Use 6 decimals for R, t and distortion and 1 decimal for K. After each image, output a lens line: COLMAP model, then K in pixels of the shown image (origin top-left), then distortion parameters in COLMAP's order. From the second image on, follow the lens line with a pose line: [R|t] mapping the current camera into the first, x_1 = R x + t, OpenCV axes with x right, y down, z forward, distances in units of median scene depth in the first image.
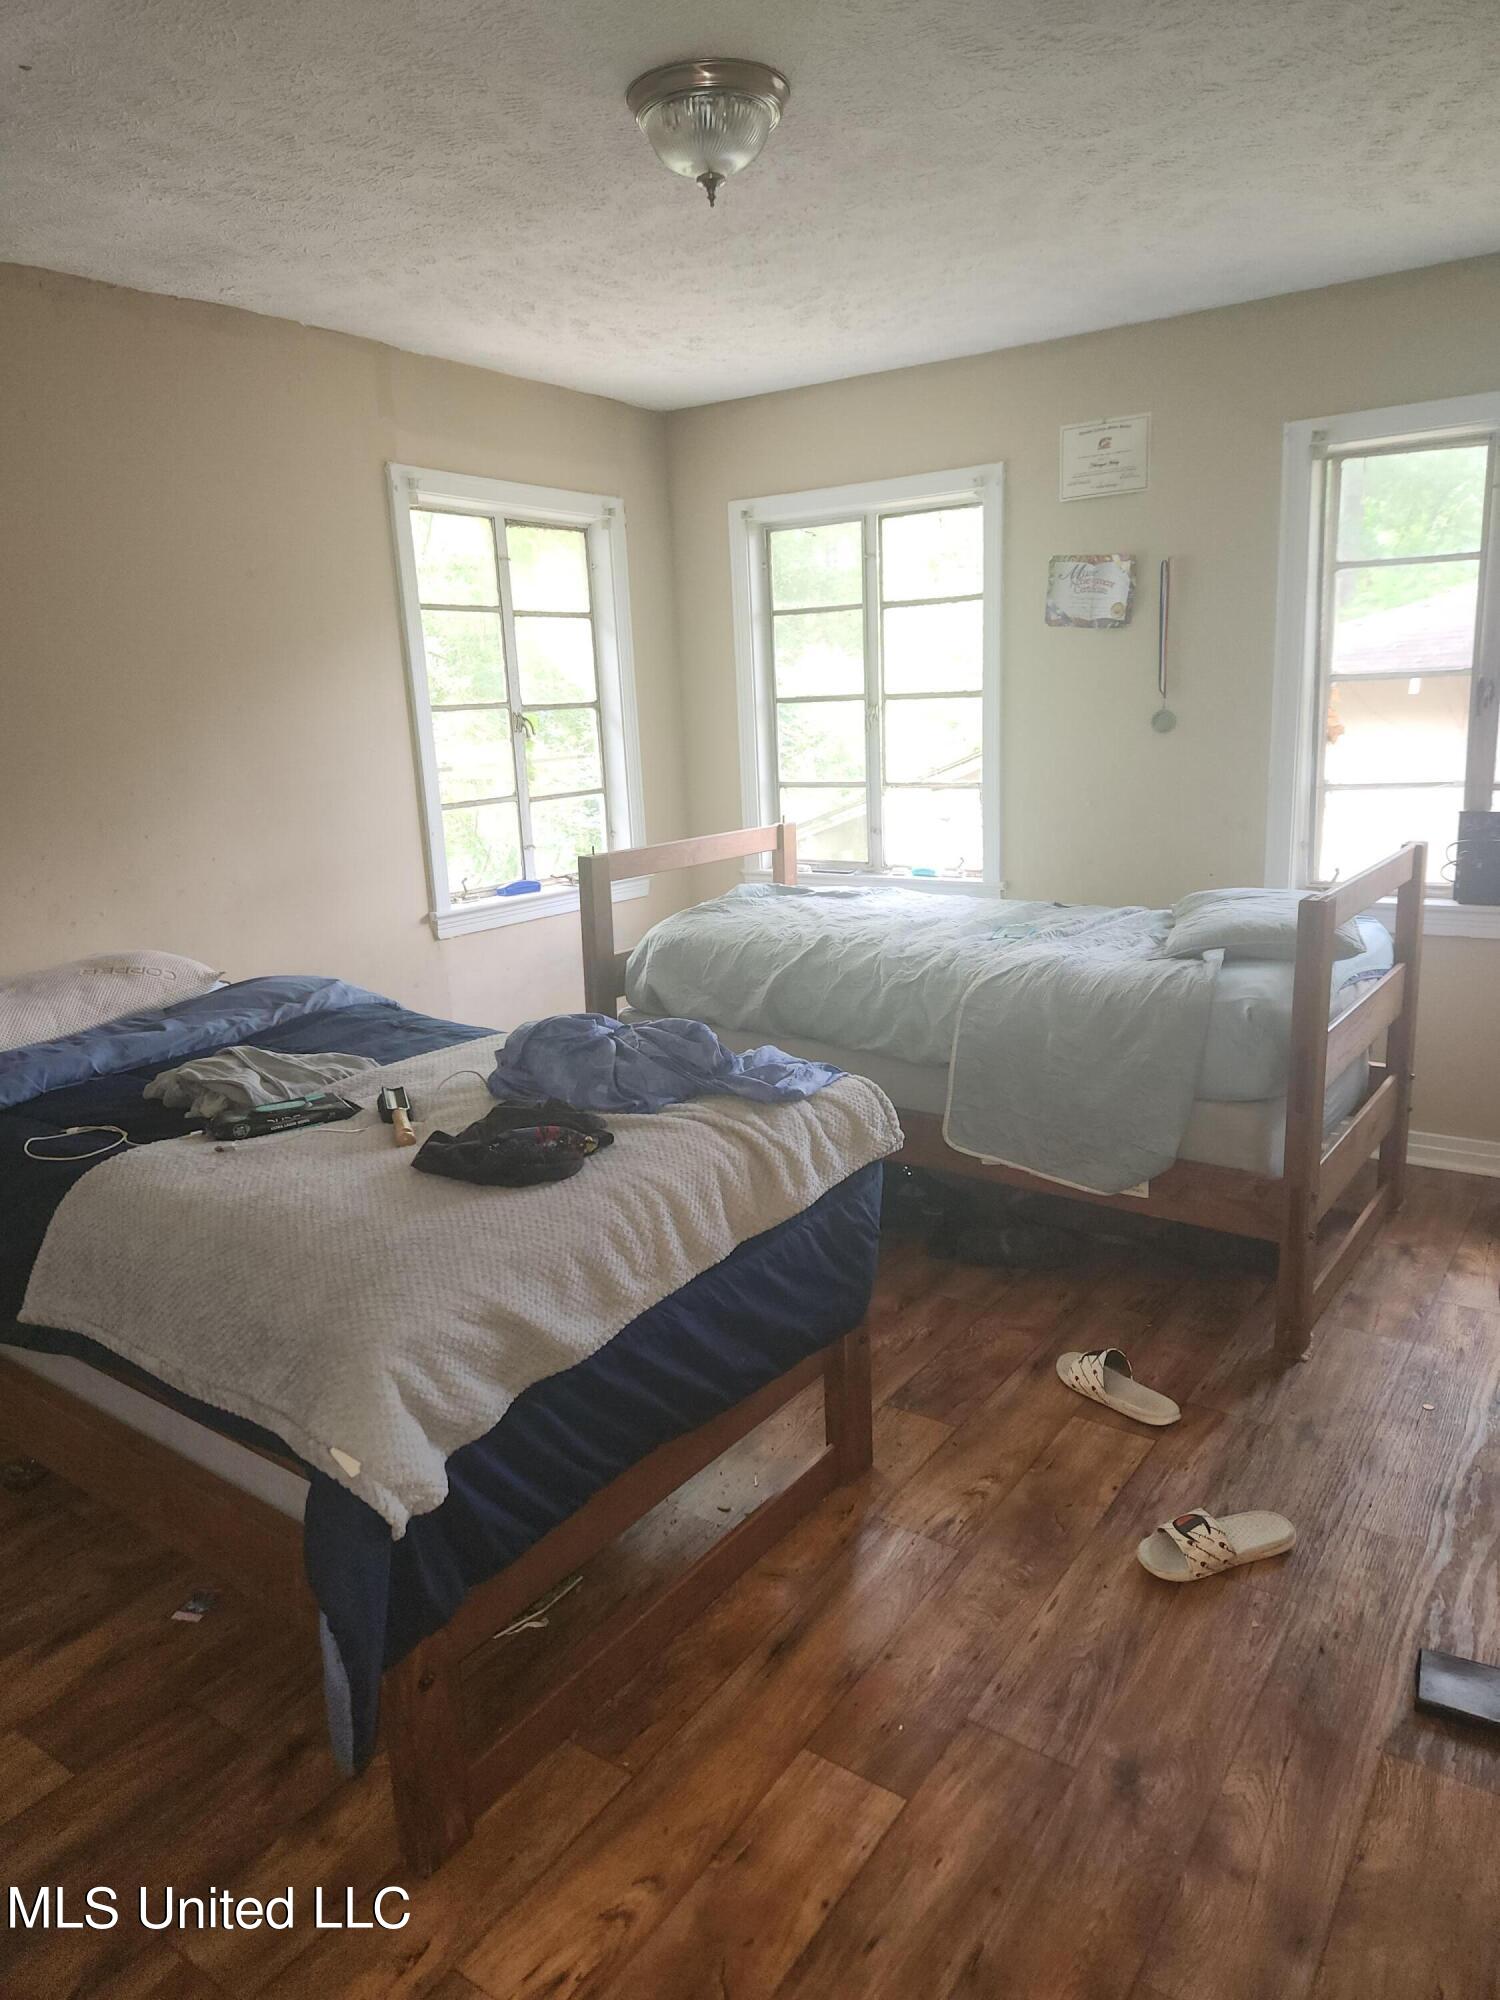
lens RADIAL K [[1343.0, 0, 709.2], [0, 1343.0, 1020.6], [0, 0, 1]] dist [0.054094, -0.038061]
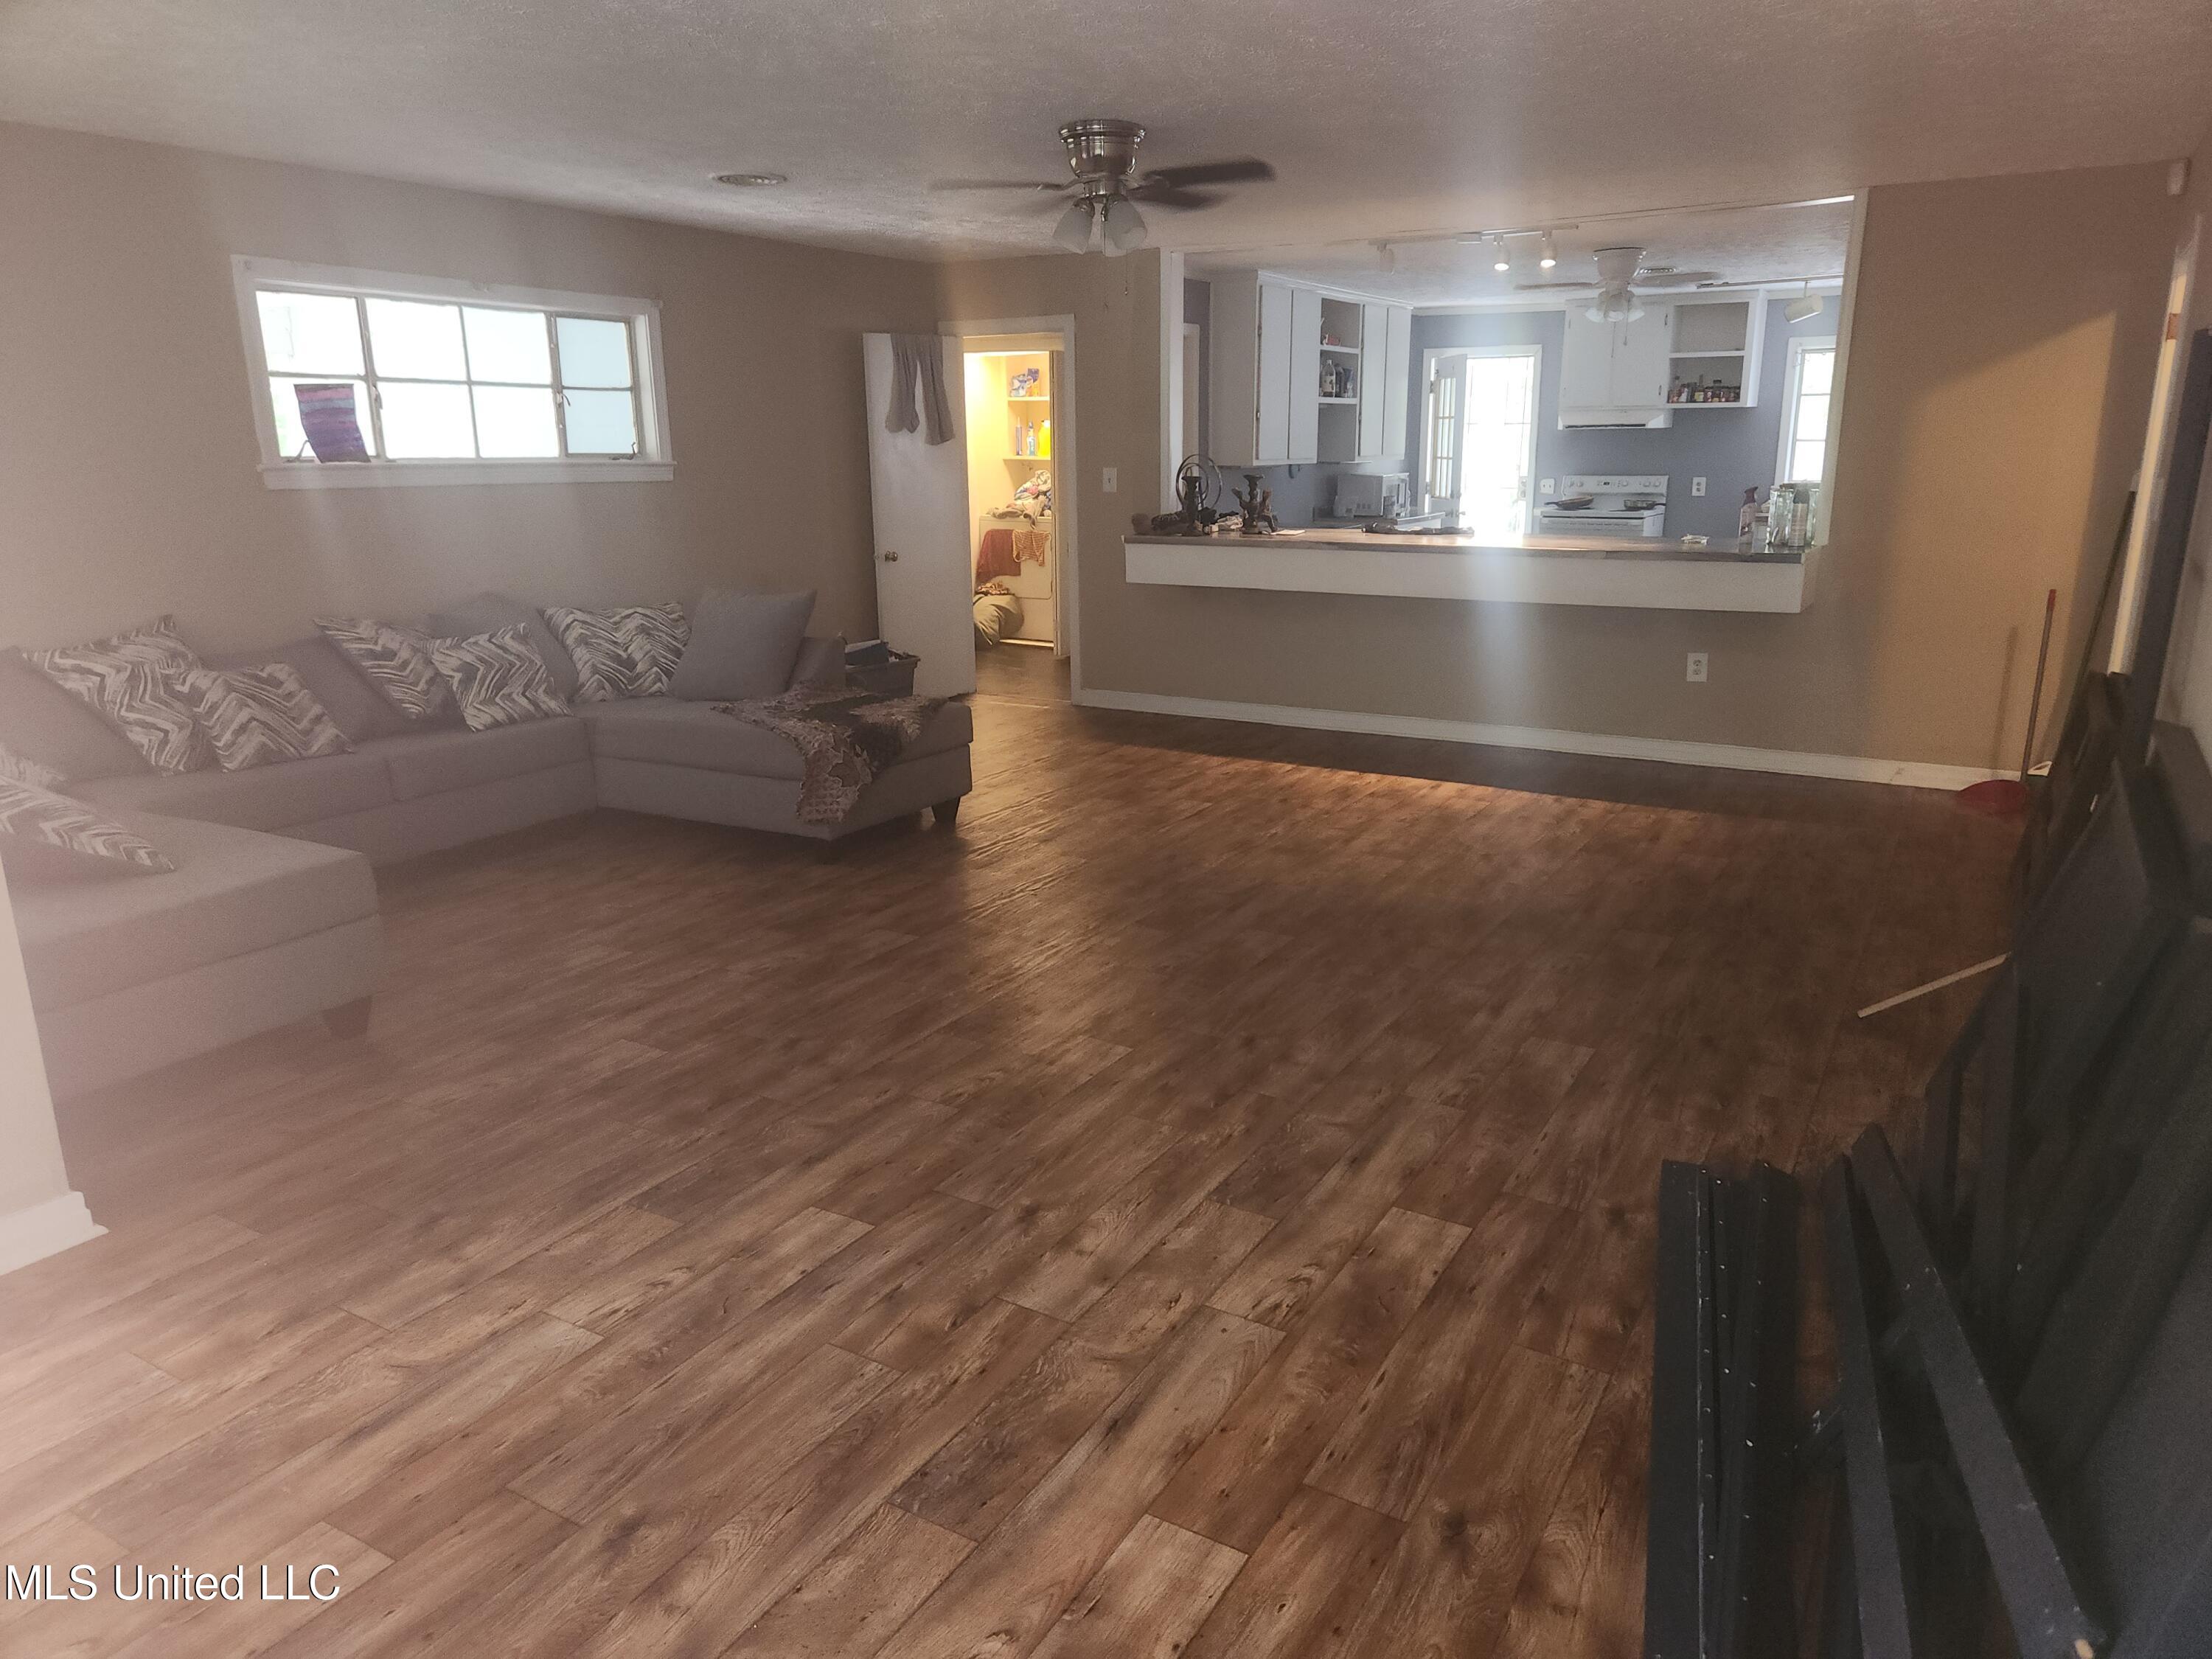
lens RADIAL K [[1485.3, 0, 1113.8], [0, 1485.3, 830.7], [0, 0, 1]] dist [0.054094, -0.038061]
pose [[0.994411, 0.021532, 0.103359, -0.081863], [-0.021511, 0.999768, -0.001312, 0.028419], [-0.103363, -0.000918, 0.994643, -0.111581]]
